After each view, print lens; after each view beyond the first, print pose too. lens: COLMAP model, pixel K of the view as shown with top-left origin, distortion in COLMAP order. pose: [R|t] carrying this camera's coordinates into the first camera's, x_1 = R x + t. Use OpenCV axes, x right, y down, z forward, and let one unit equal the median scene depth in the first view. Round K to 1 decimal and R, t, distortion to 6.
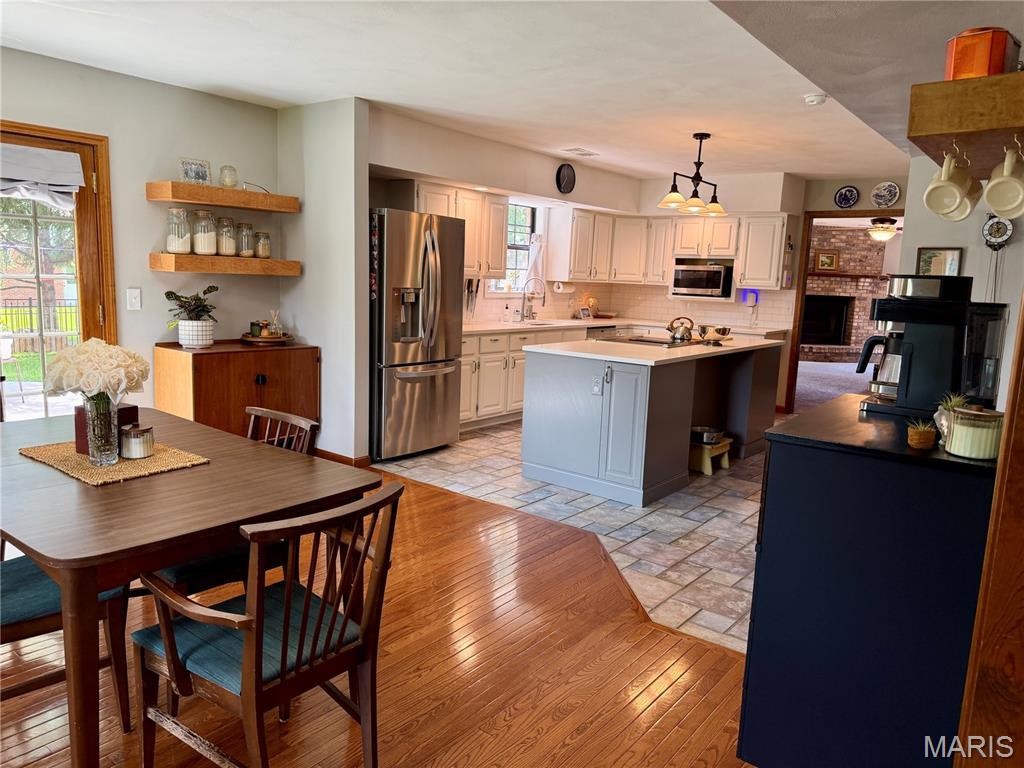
lens RADIAL K [[762.4, 0, 510.6], [0, 762.4, 388.3], [0, 0, 1]] dist [0.010050, 0.003156]
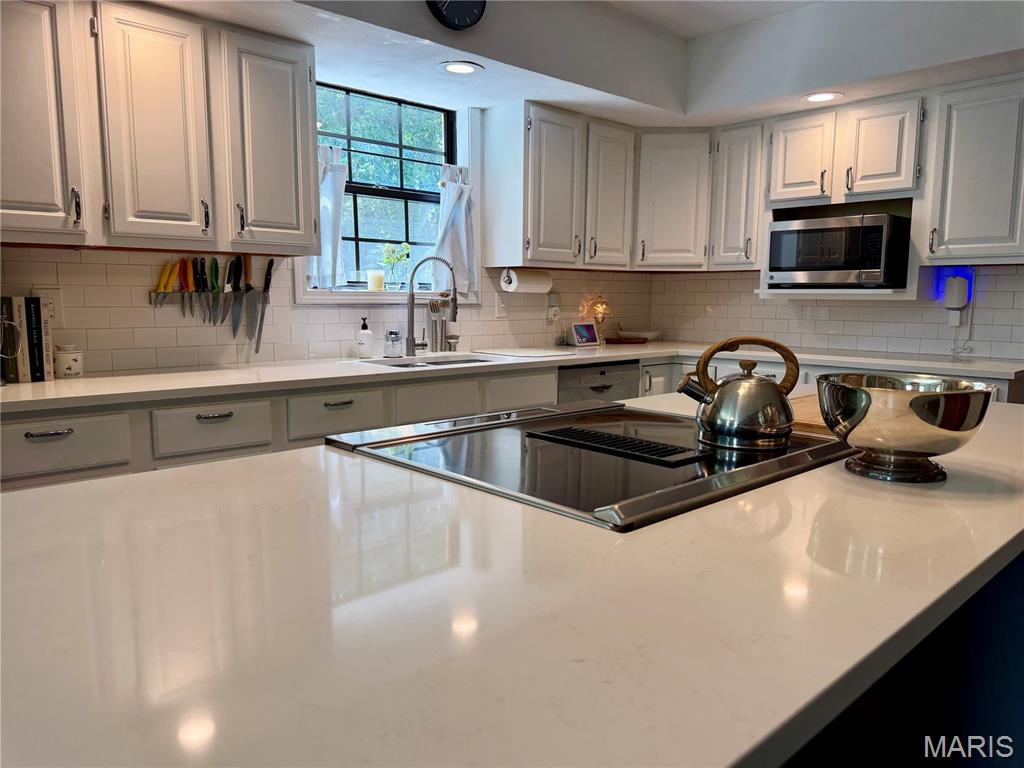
lens RADIAL K [[736.8, 0, 519.0], [0, 736.8, 384.6], [0, 0, 1]] dist [0.133718, -0.211424]
pose [[0.987521, -0.015317, -0.156739, 0.117718], [0.009869, 0.999322, -0.035477, -0.044186], [0.157176, 0.033487, 0.987003, 0.467451]]
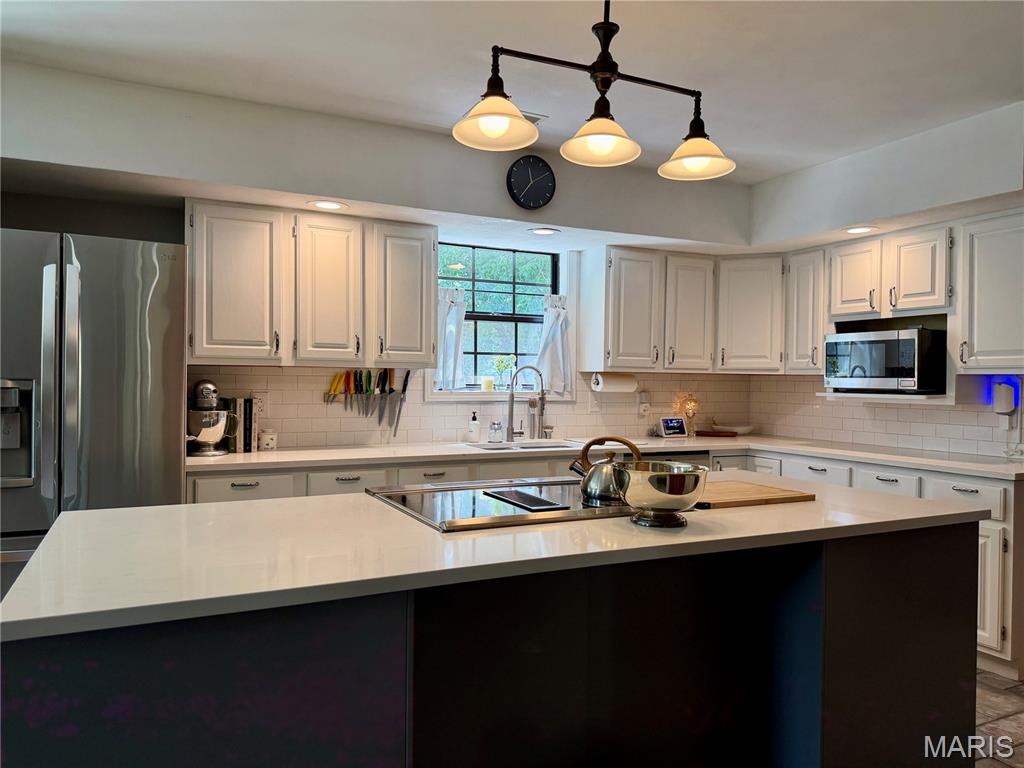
lens RADIAL K [[736.8, 0, 519.0], [0, 736.8, 384.6], [0, 0, 1]] dist [0.133718, -0.211424]
pose [[0.900027, -0.026978, -0.434998, 0.214438], [-0.040594, 0.988554, -0.145300, -0.039837], [0.433939, 0.148433, 0.888631, 0.401359]]
